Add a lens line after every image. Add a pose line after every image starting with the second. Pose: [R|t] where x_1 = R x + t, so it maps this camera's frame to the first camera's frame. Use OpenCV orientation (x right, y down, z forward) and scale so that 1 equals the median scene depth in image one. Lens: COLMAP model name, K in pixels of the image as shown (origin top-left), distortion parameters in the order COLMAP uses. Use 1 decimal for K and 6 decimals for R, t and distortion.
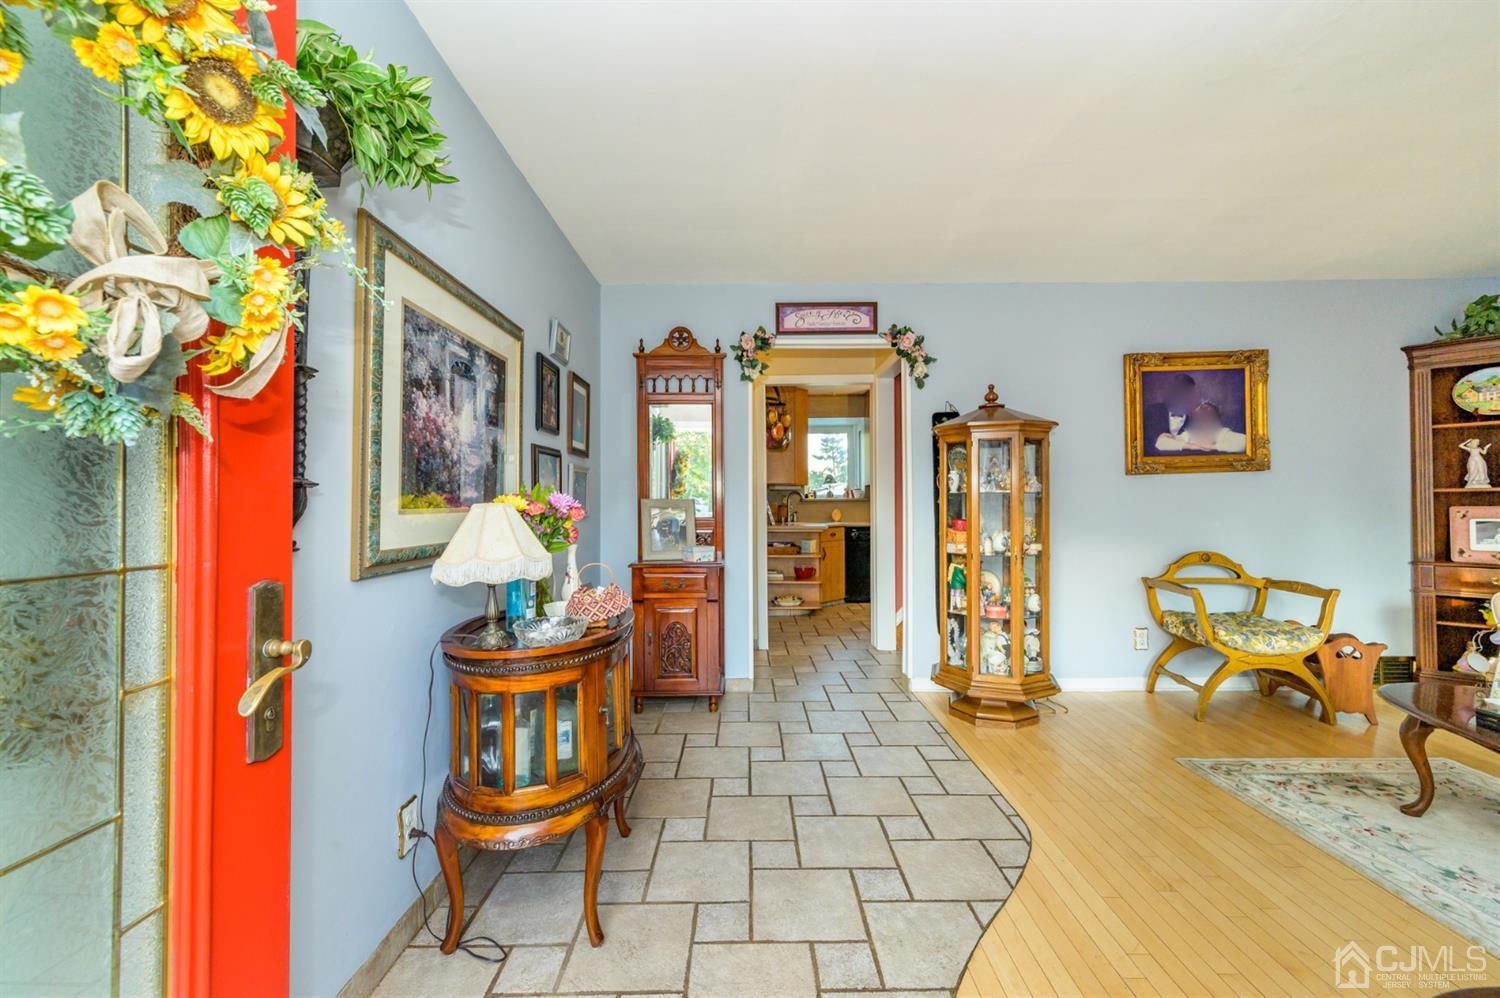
lens RADIAL K [[589.3, 0, 748.9], [0, 589.3, 496.7], [0, 0, 1]] dist [-0.000020, 0.001105]
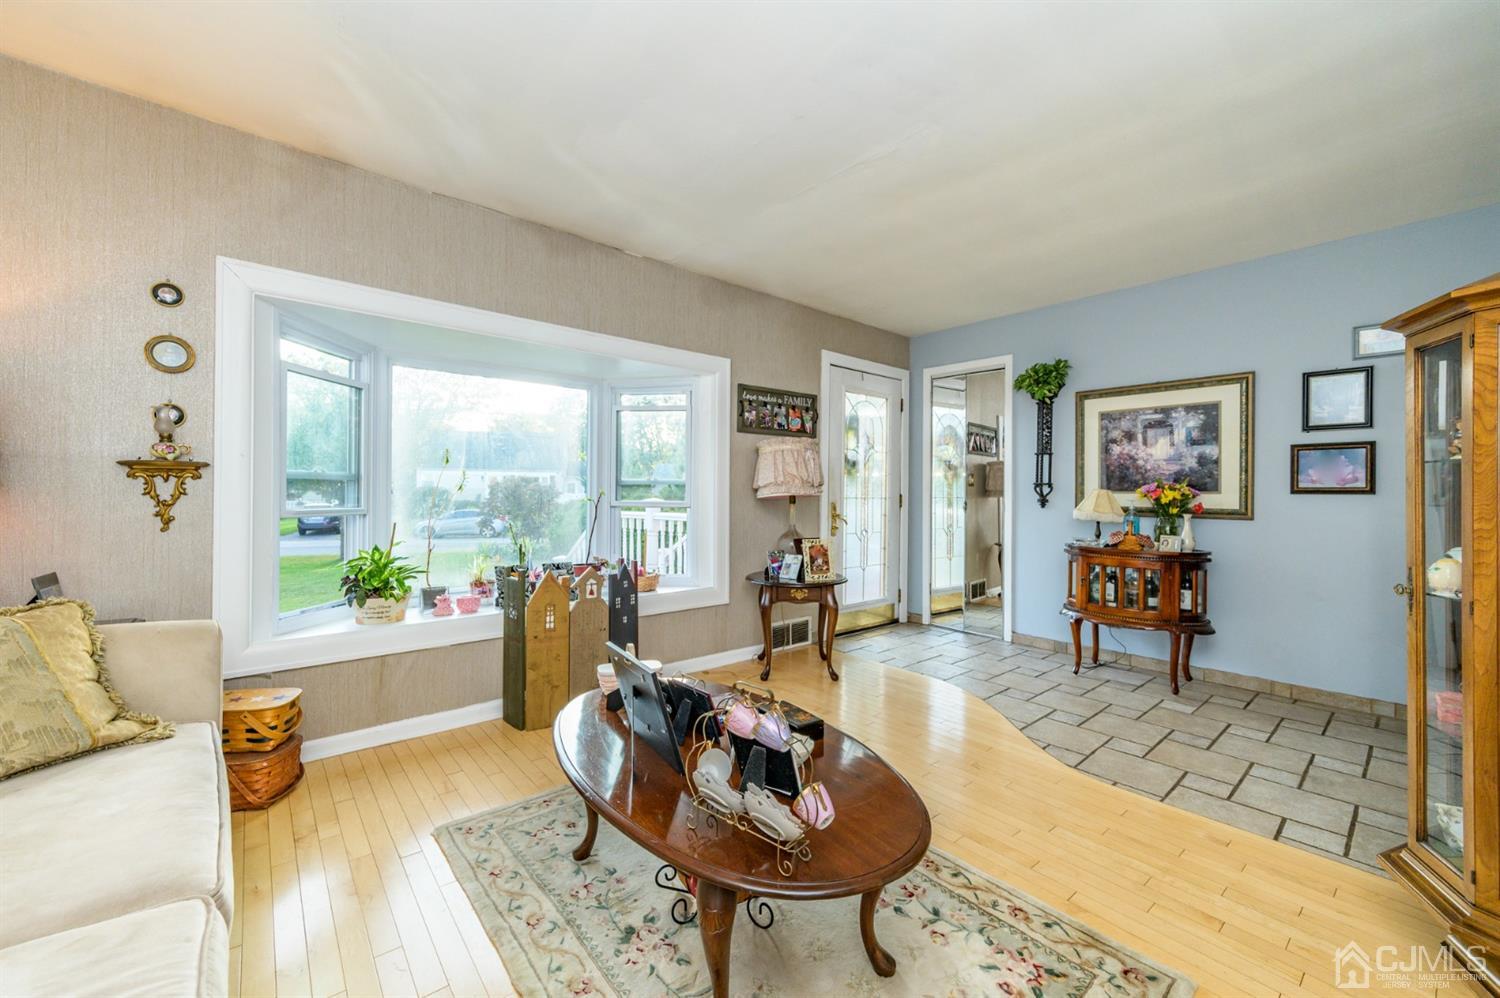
lens RADIAL K [[589.3, 0, 751.2], [0, 589.3, 493.5], [0, 0, 1]] dist [-0.000020, 0.001105]
pose [[-0.760684, 0.000949, -0.649121, 0.975803], [0.005541, 0.999972, -0.005031, 0.015139], [0.649099, -0.007424, -0.760668, 0.837032]]
